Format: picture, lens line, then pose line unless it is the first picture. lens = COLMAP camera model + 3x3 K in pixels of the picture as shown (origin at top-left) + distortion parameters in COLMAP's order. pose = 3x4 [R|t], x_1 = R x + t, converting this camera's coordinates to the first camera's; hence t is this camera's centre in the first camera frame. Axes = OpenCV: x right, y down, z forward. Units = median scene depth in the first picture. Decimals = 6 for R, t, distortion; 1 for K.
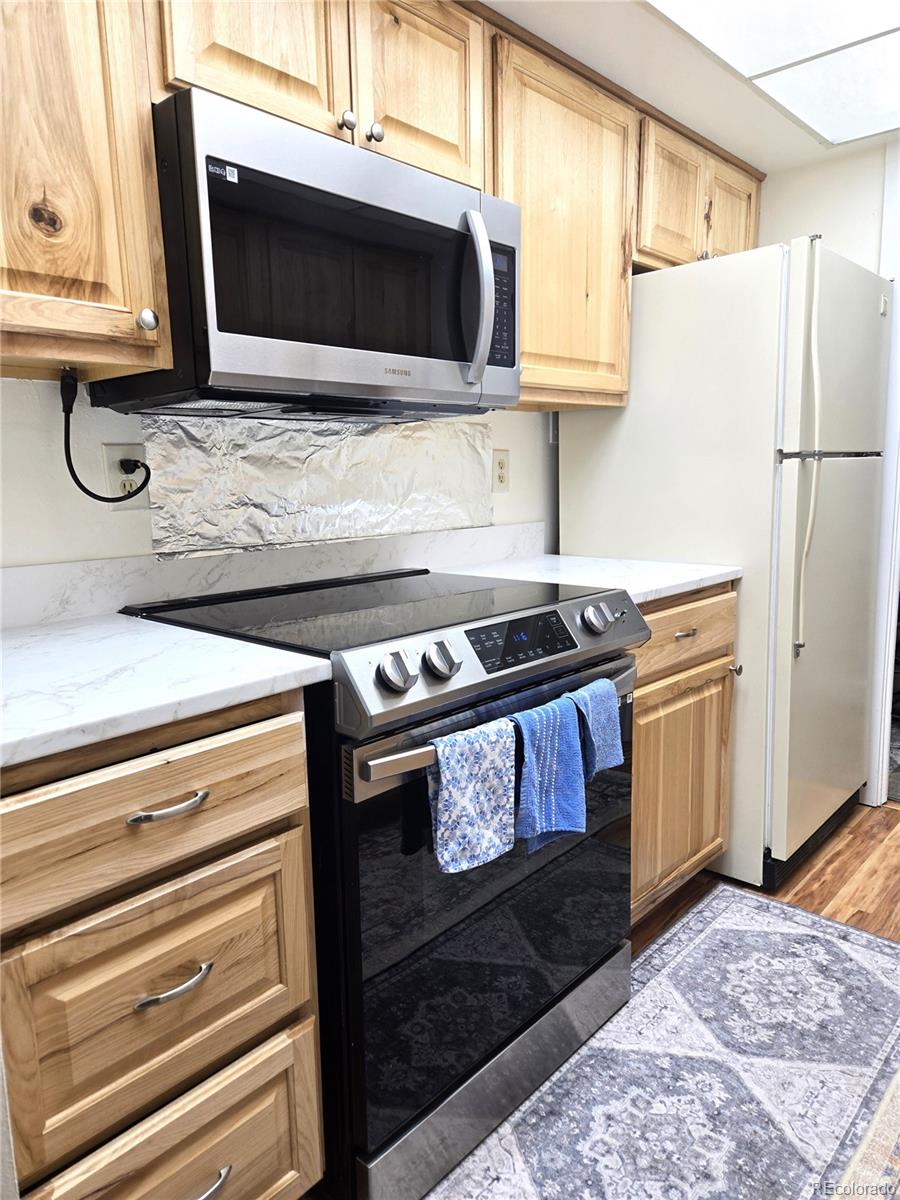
lens RADIAL K [[802.7, 0, 450.1], [0, 802.7, 600.0], [0, 0, 1]] dist [0.048147, -0.008843]
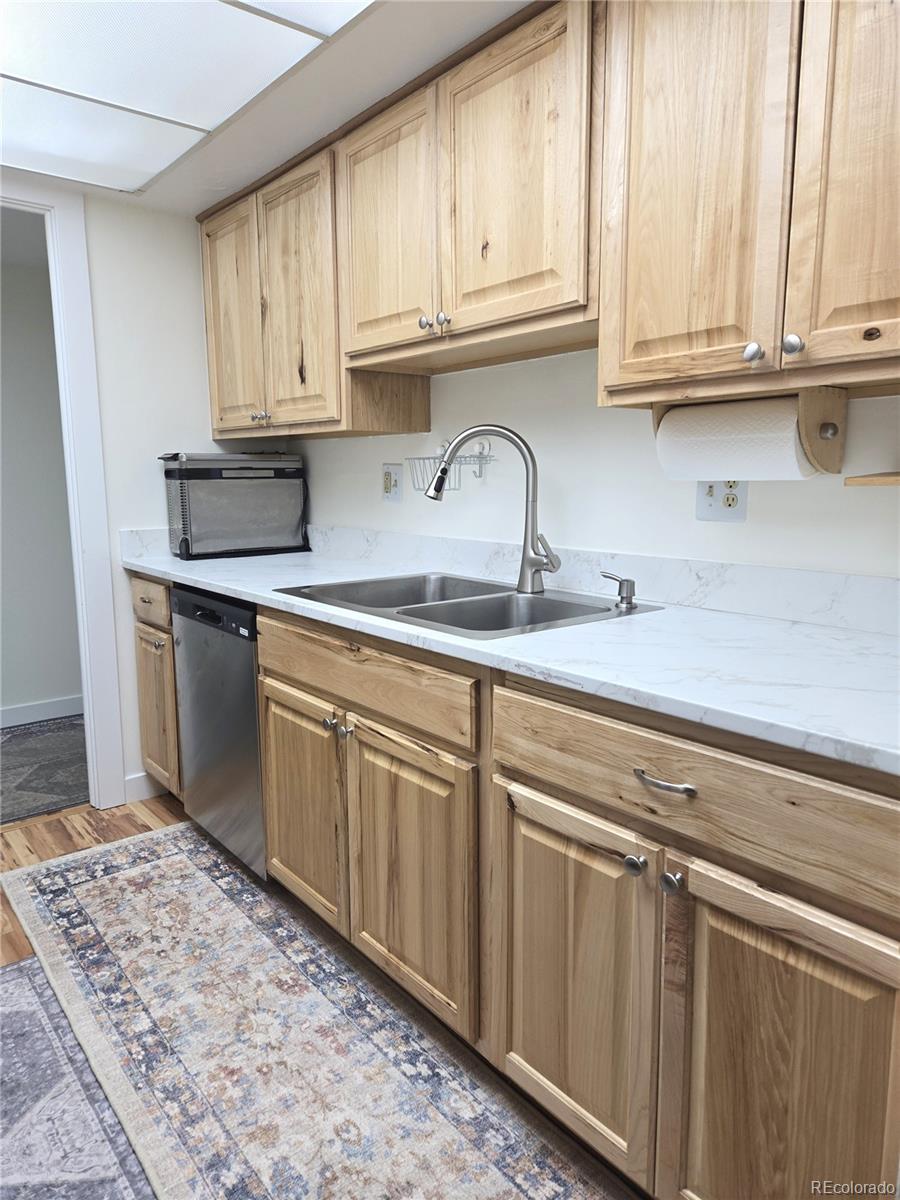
lens RADIAL K [[802.7, 0, 449.8], [0, 802.7, 601.1], [0, 0, 1]] dist [0.048147, -0.008843]
pose [[0.168918, -0.120814, 0.978198, -0.372648], [0.150685, 0.983958, 0.095505, -0.046527], [-0.974043, 0.131267, 0.184413, 0.285319]]
